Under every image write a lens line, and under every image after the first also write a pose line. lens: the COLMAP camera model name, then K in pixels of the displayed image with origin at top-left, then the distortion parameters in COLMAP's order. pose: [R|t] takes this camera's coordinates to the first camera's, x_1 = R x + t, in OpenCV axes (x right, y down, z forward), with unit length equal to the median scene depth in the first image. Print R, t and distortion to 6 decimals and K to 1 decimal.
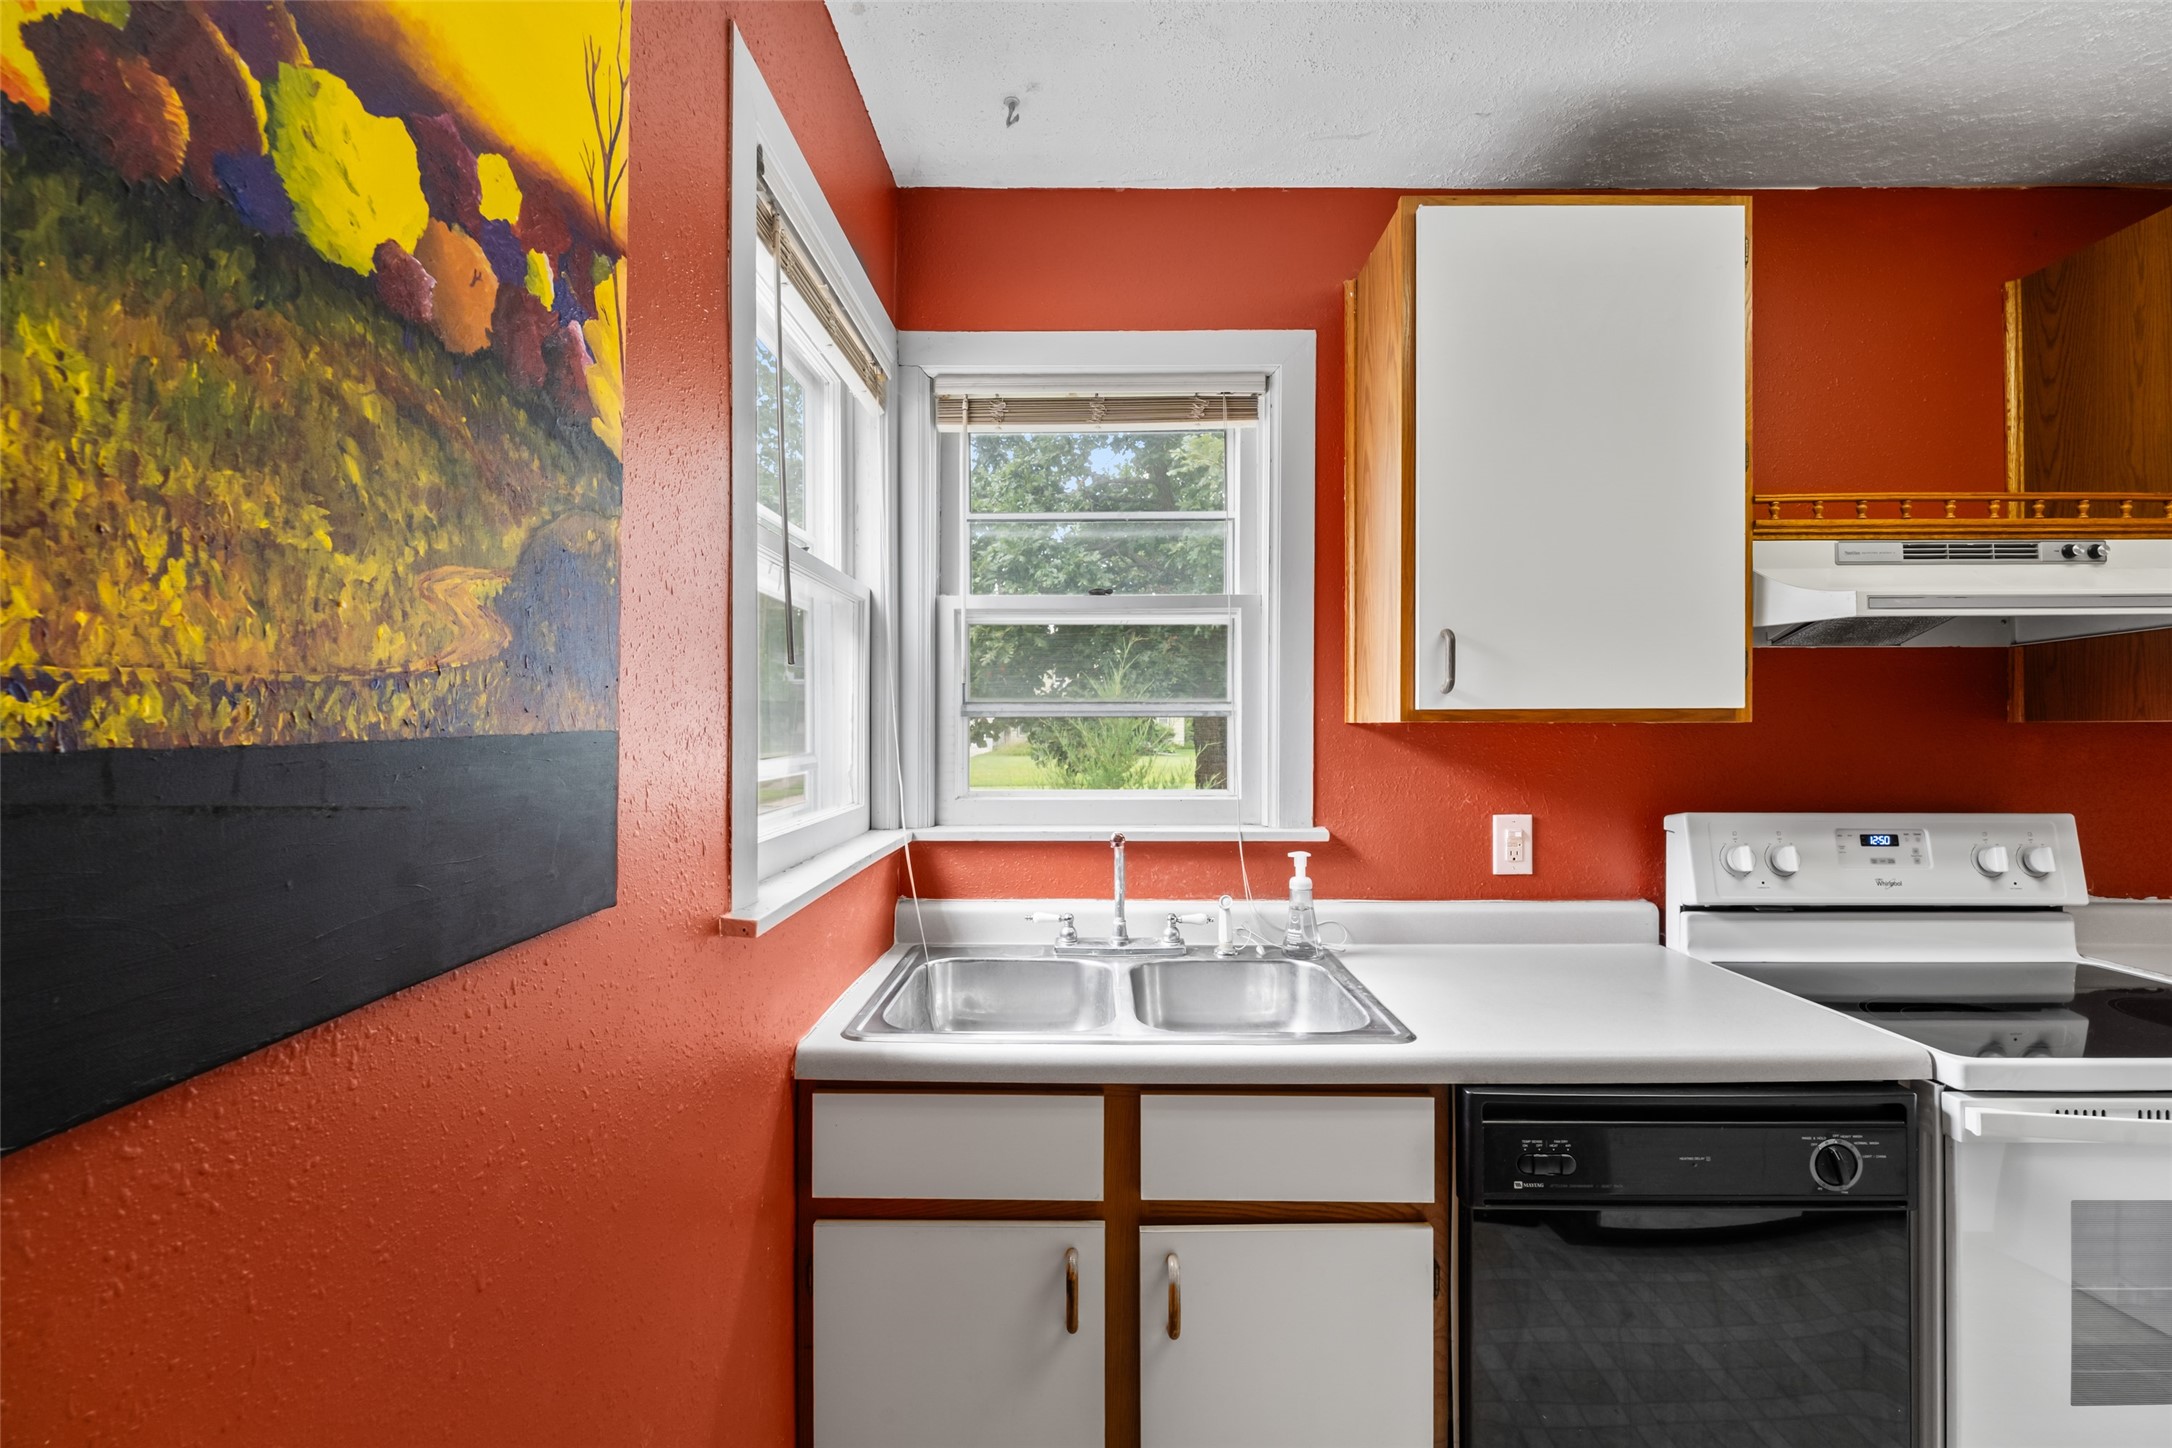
lens RADIAL K [[917.7, 0, 1087.0], [0, 917.7, 726.7], [0, 0, 1]] dist [-0.004423, -0.000153]
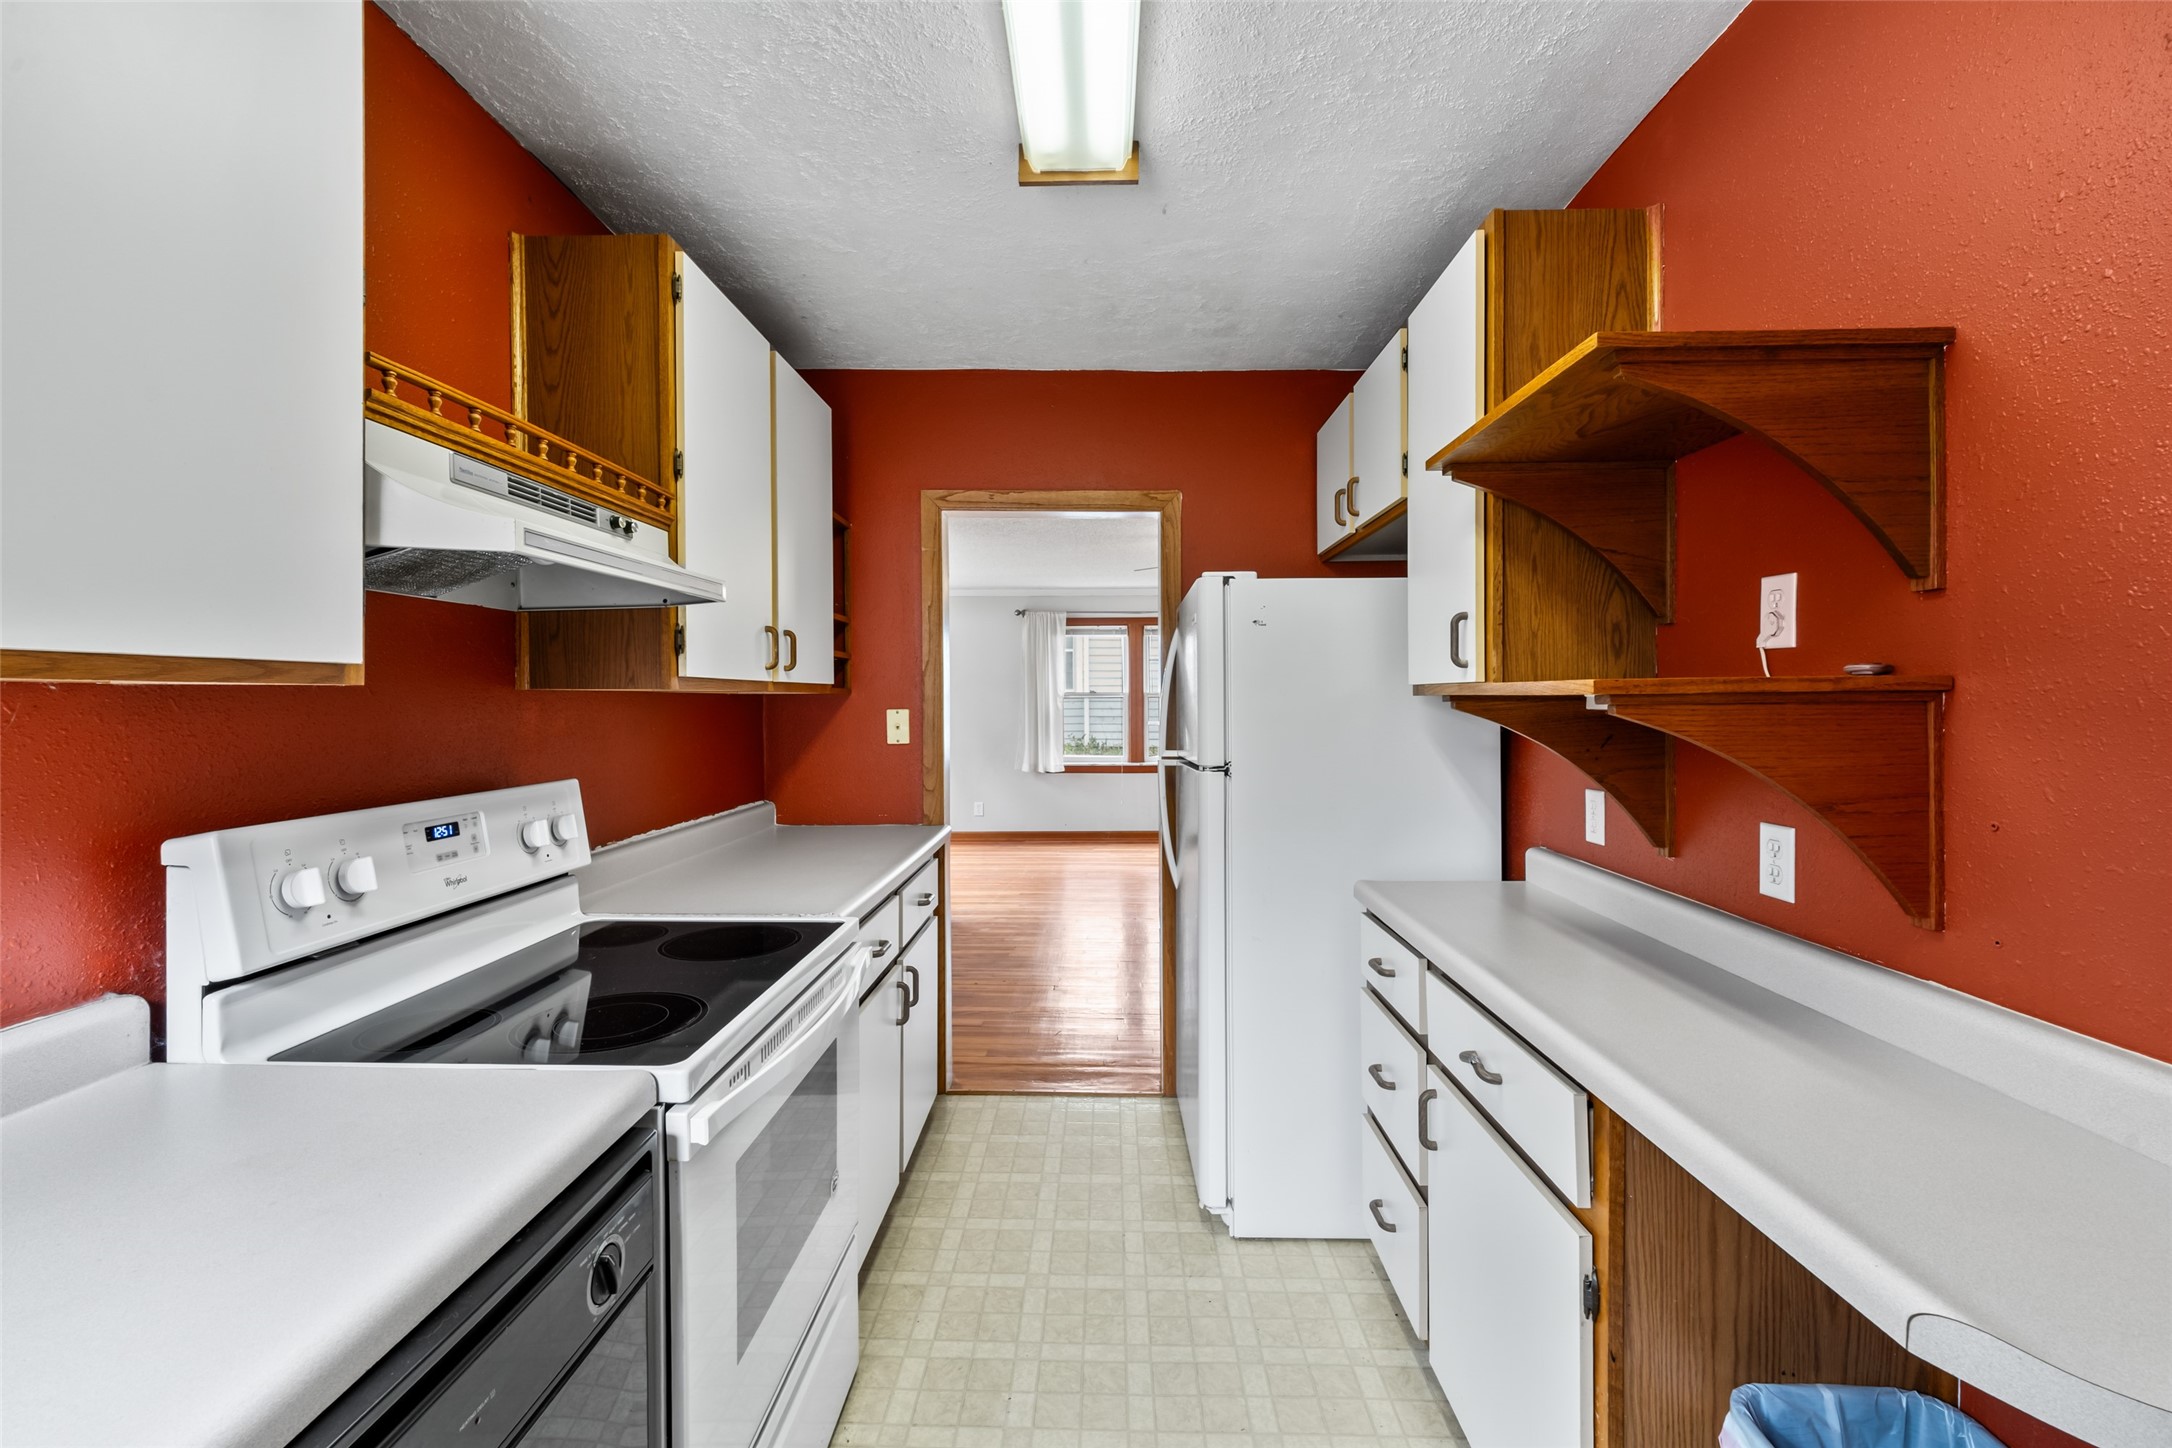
lens RADIAL K [[917.7, 0, 1084.9], [0, 917.7, 703.2], [0, 0, 1]] dist [-0.004423, -0.000153]
pose [[0.009782, -0.005775, 0.999935, 0.050230], [-0.002935, 0.999979, 0.005804, 0.002432], [-0.999948, -0.002991, 0.009764, 0.422140]]
